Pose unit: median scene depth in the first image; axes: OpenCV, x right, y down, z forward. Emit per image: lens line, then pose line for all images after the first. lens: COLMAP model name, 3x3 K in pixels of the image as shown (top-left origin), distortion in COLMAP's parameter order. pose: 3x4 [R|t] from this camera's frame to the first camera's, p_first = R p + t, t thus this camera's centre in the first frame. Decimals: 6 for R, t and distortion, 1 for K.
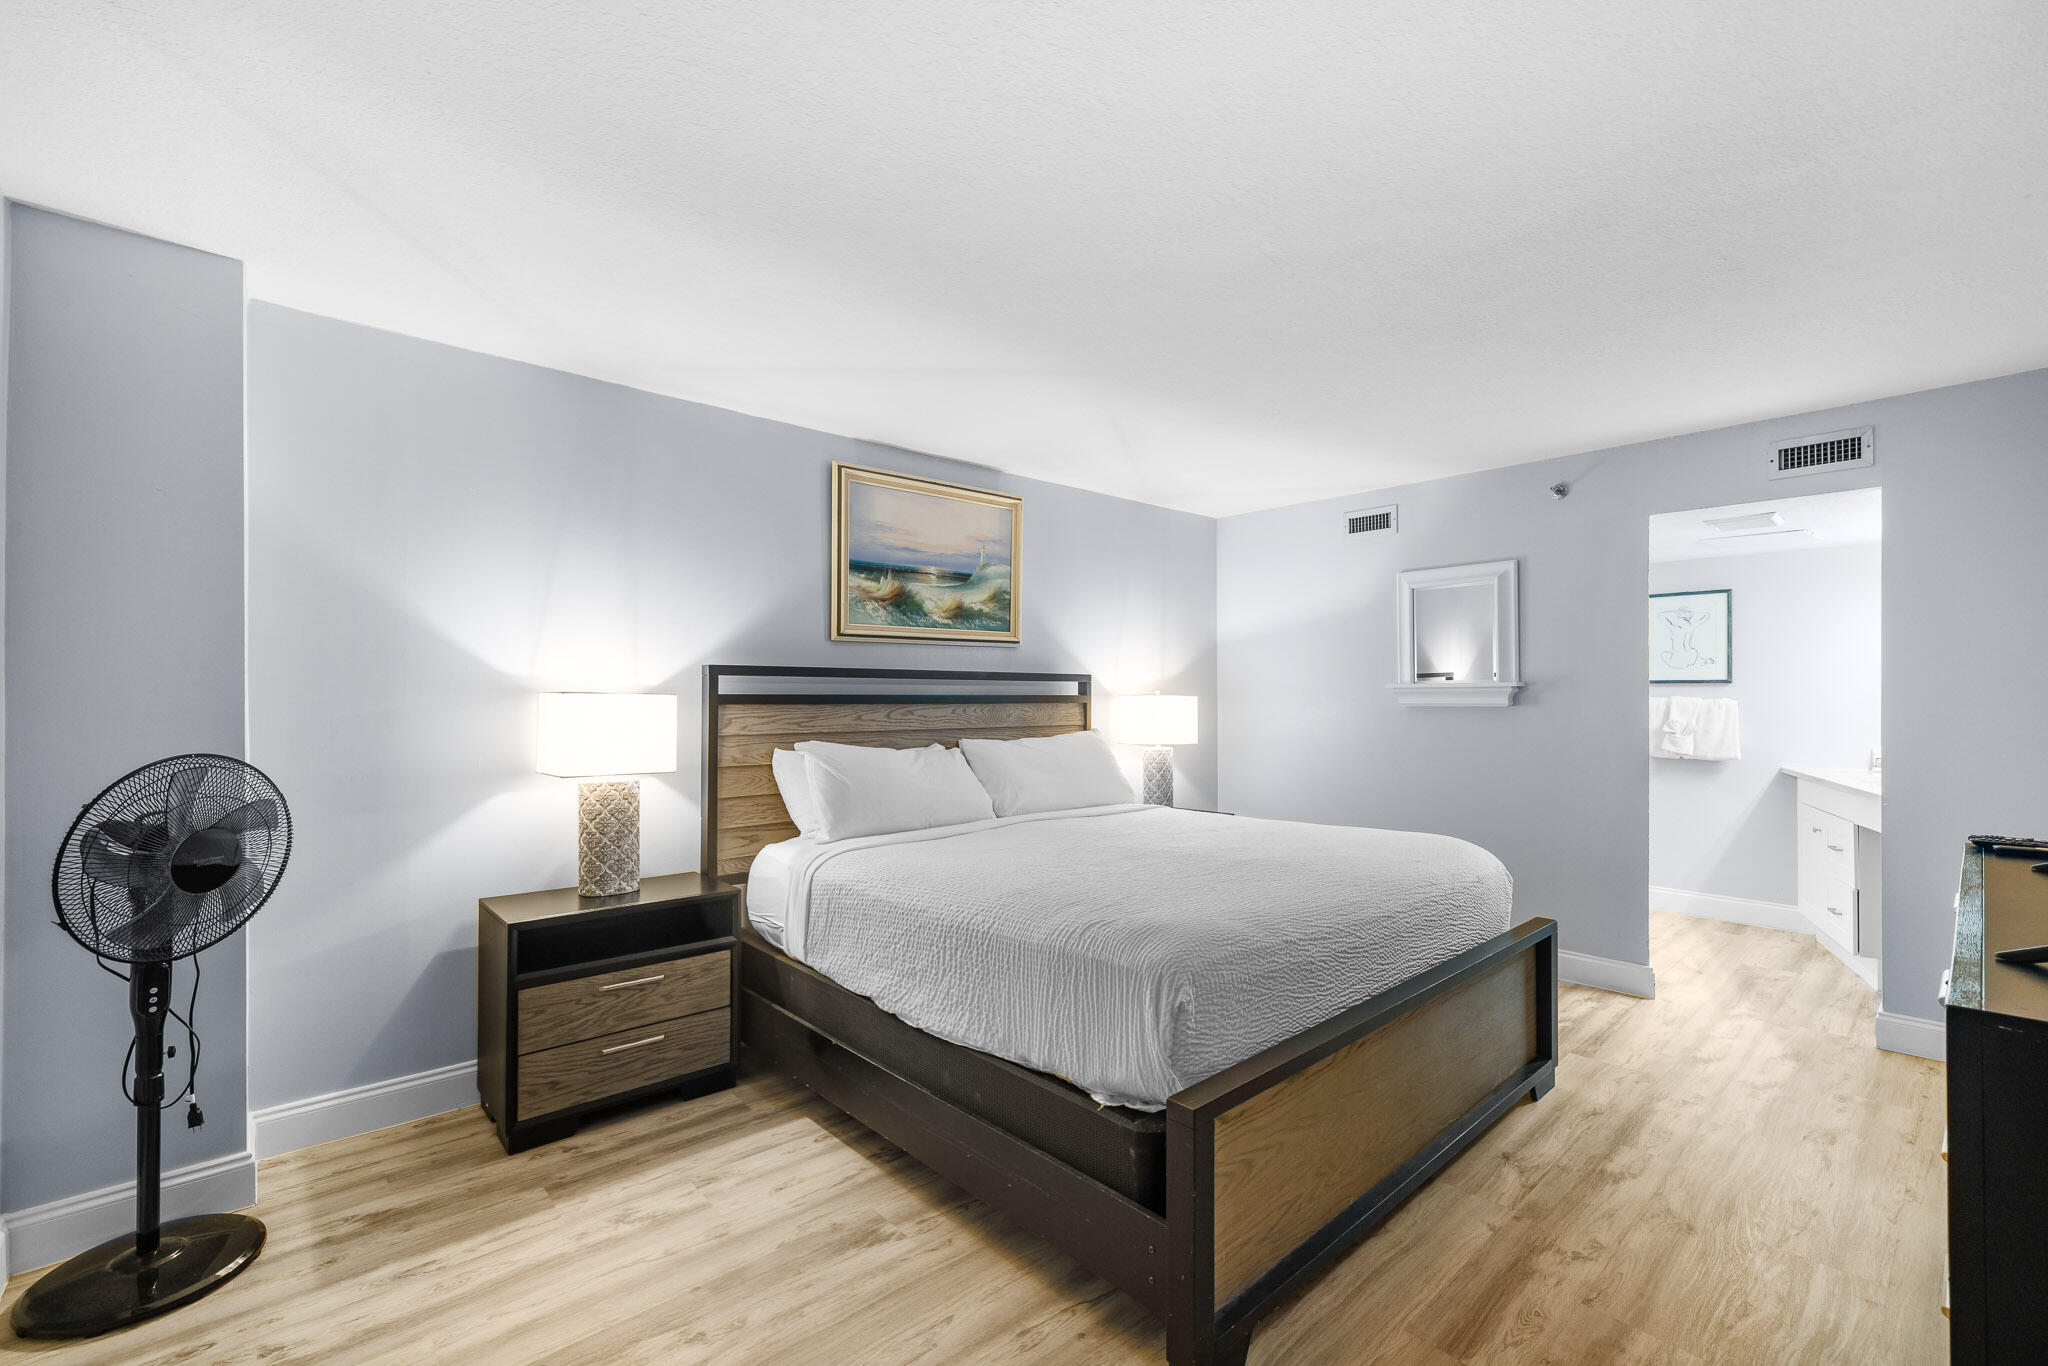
lens RADIAL K [[879.3, 0, 1016.8], [0, 879.3, 690.6], [0, 0, 1]] dist [0.000486, 0.001506]
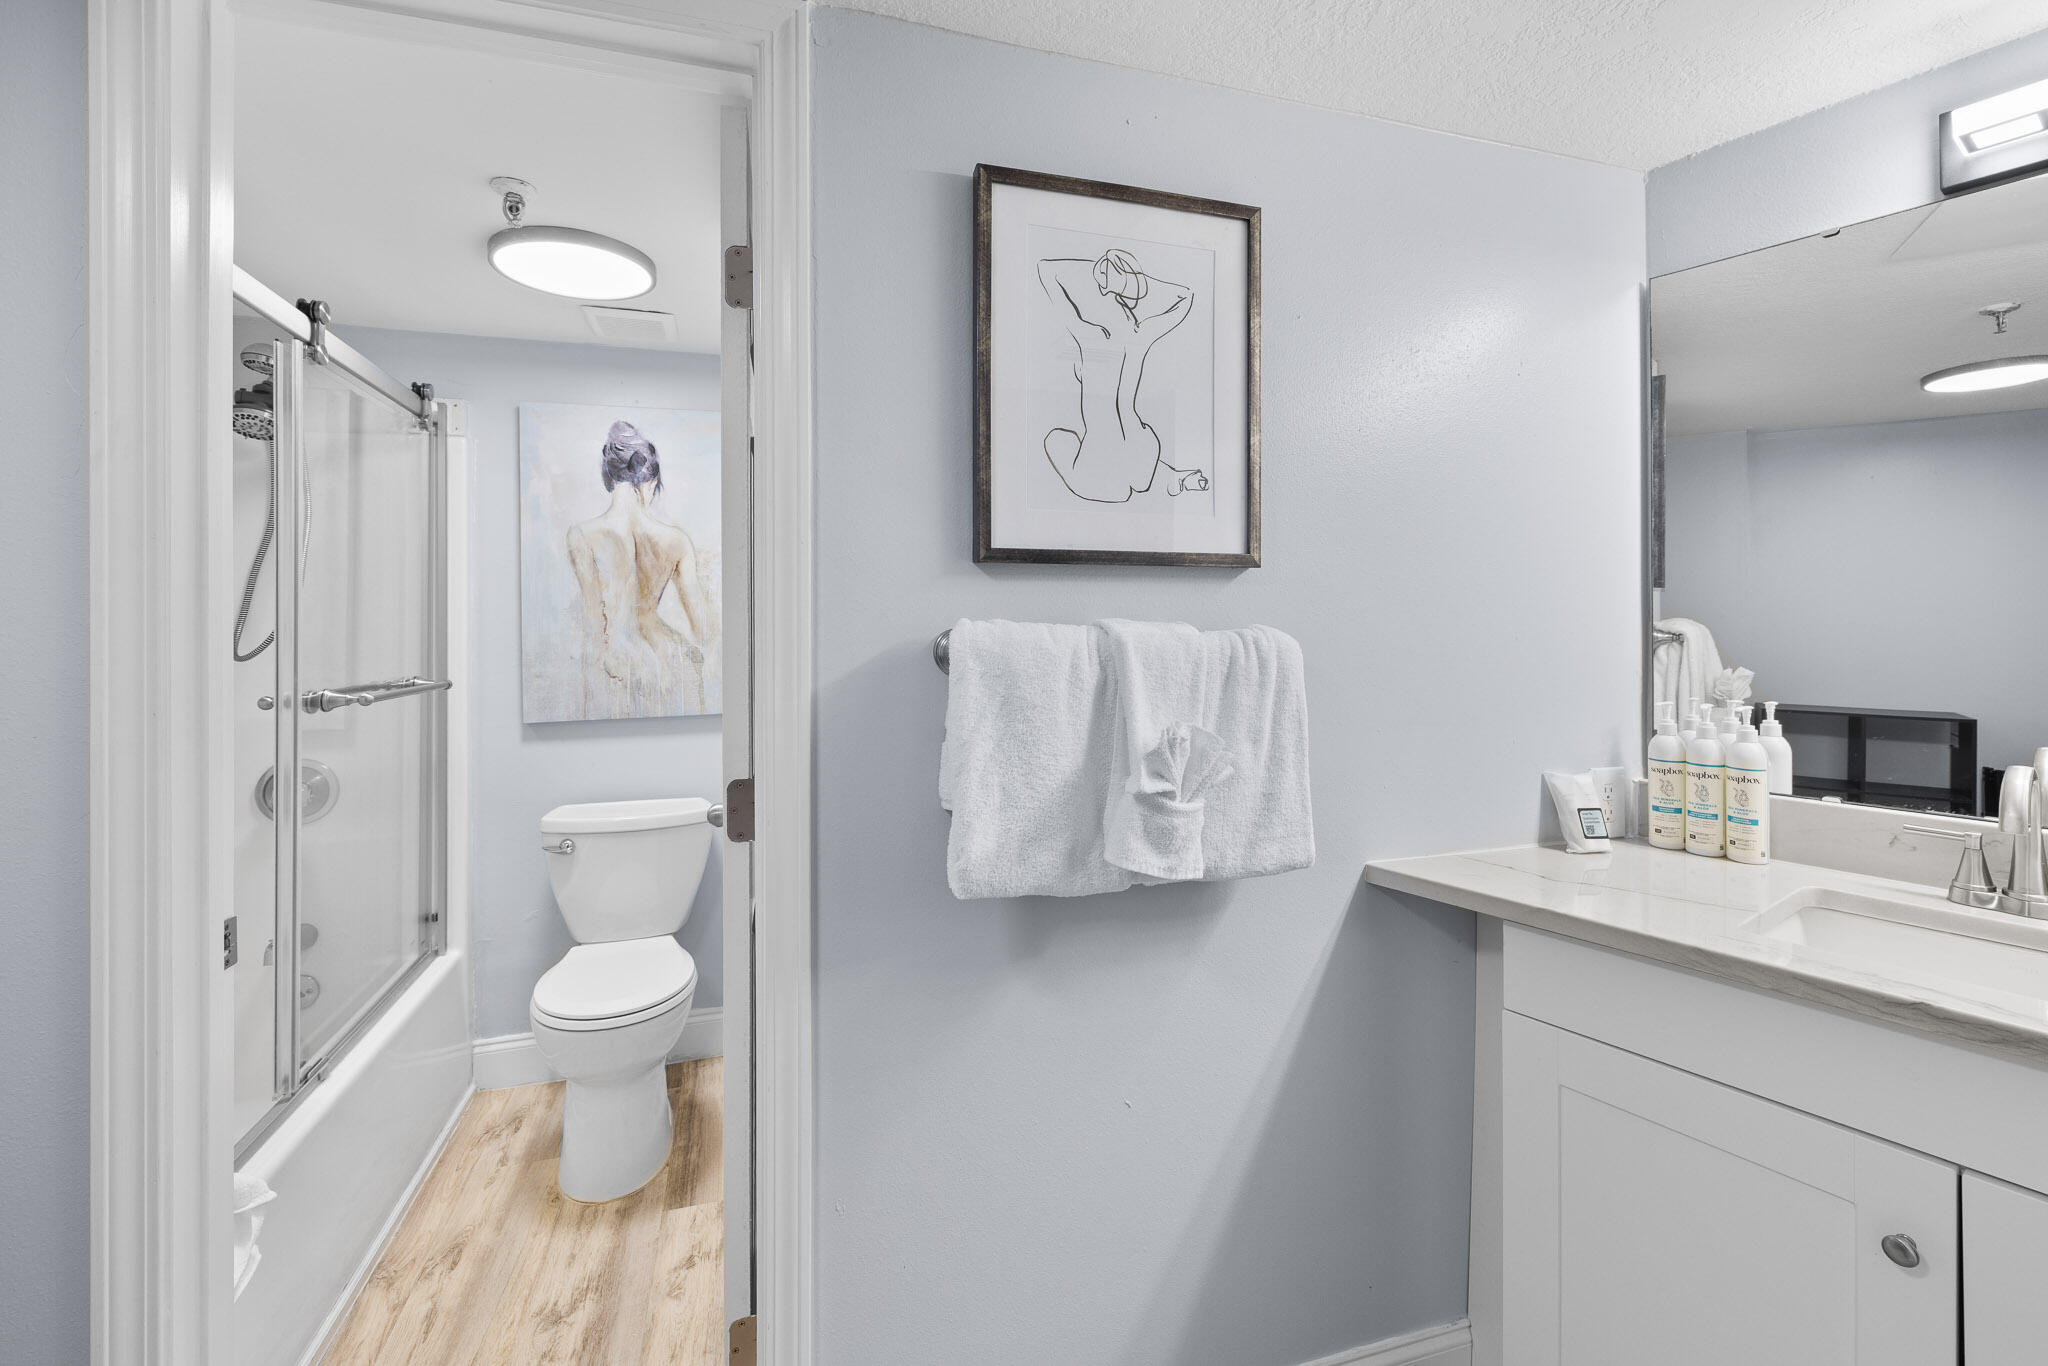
lens RADIAL K [[879.3, 0, 1014.3], [0, 879.3, 612.0], [0, 0, 1]] dist [0.000486, 0.001506]
pose [[0.408066, 0.003908, 0.912944, 0.539427], [-0.002414, 0.999992, -0.003202, 0.005475], [-0.912949, -0.000897, 0.408072, 0.950278]]
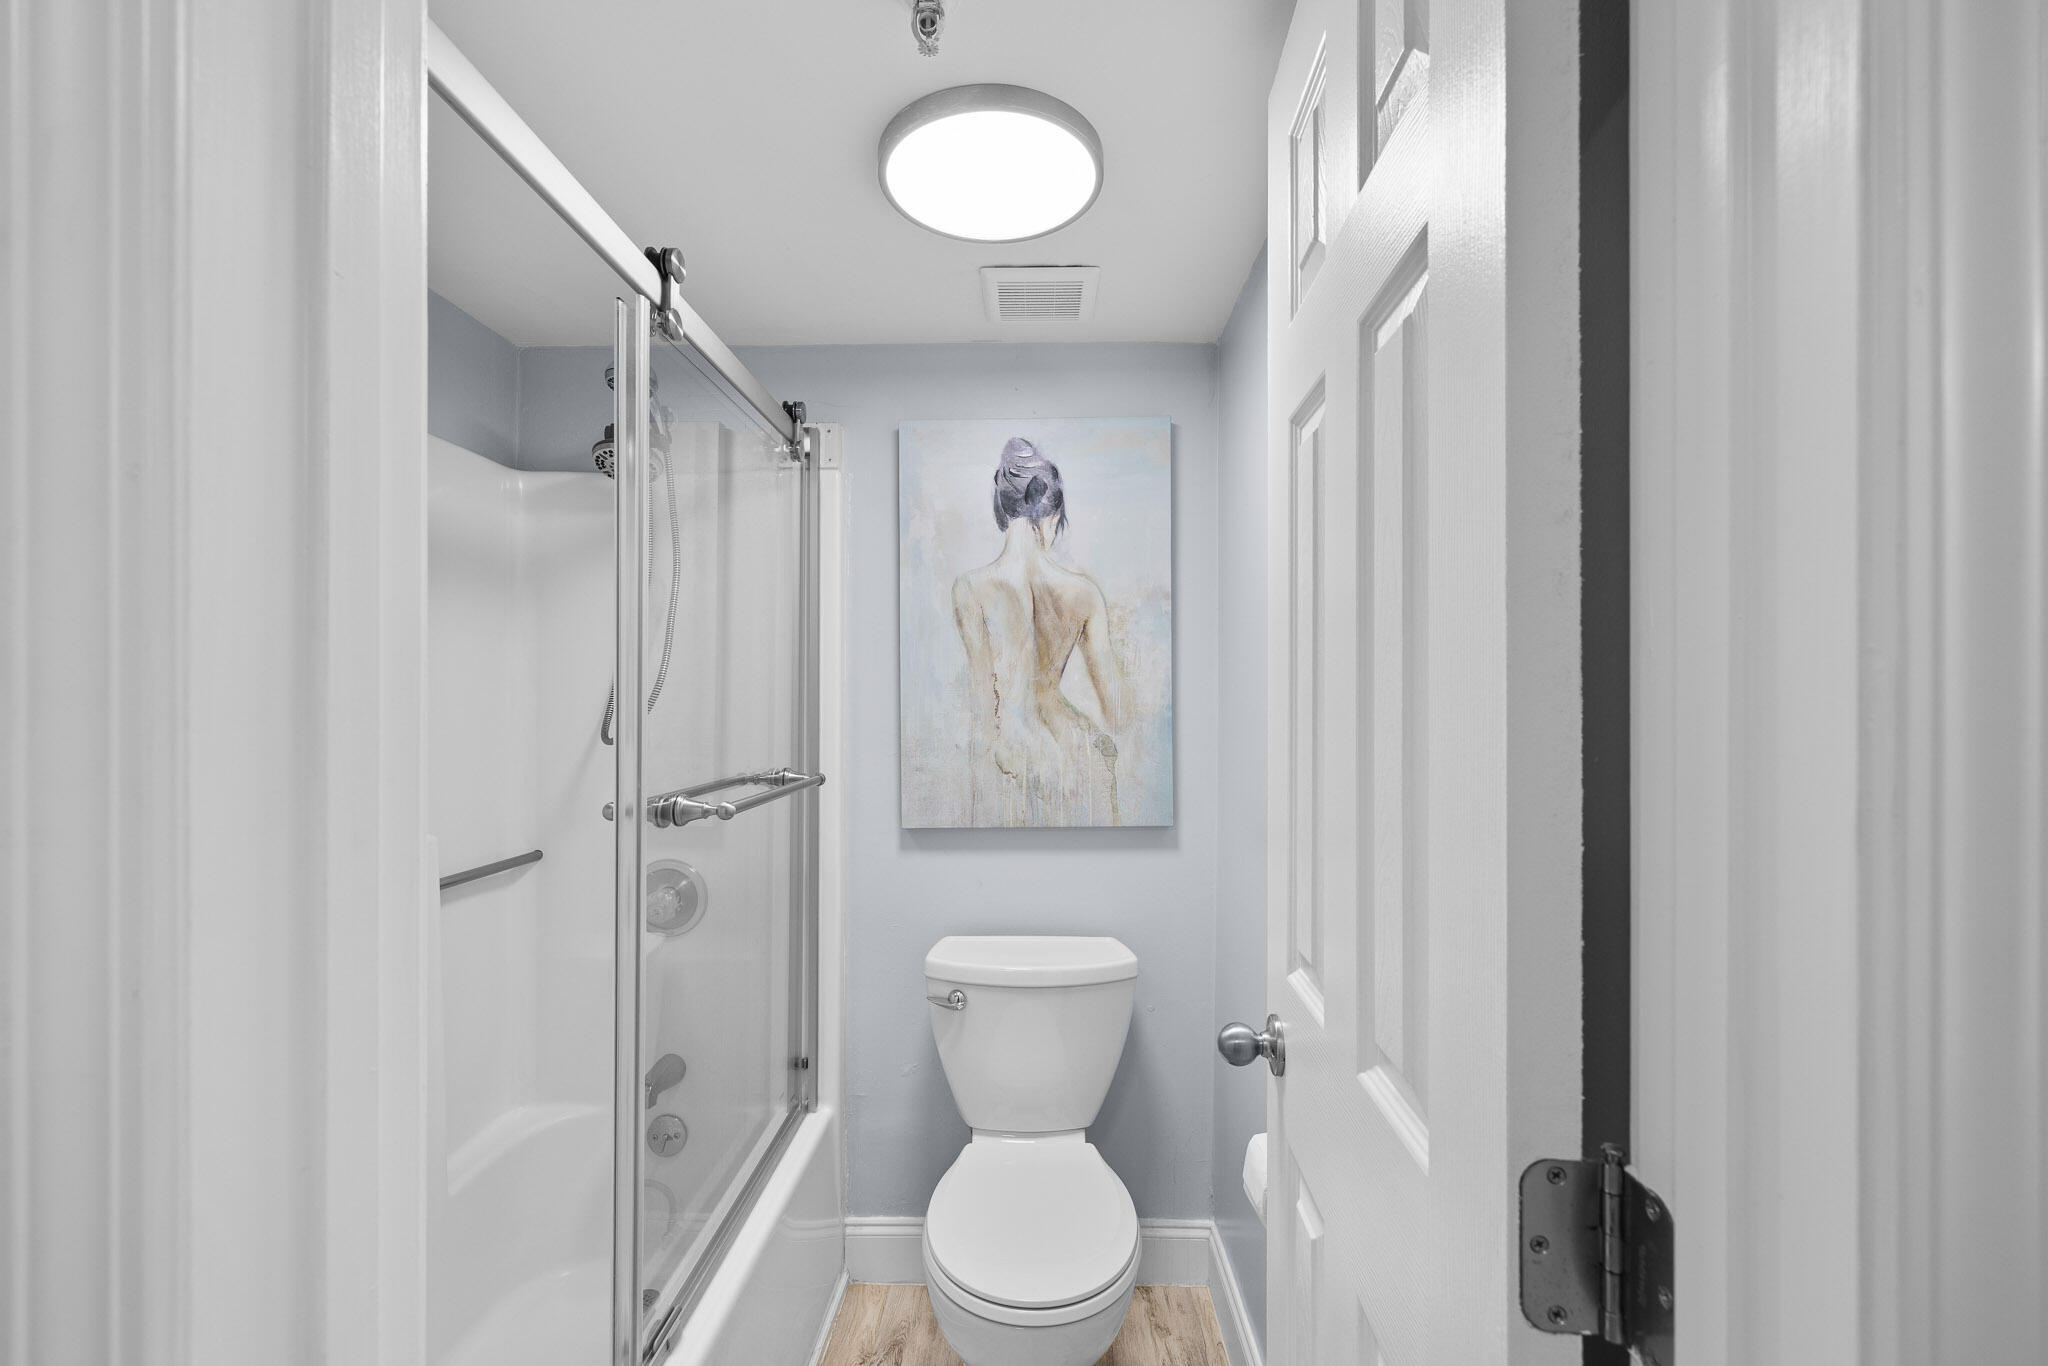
lens RADIAL K [[879.3, 0, 1023.0], [0, 879.3, 689.8], [0, 0, 1]] dist [0.000486, 0.001506]
pose [[0.684817, 0.004463, 0.728702, 0.556055], [-0.007302, 0.999973, 0.000737, 0.005366], [-0.728679, -0.005826, 0.684831, 0.977232]]
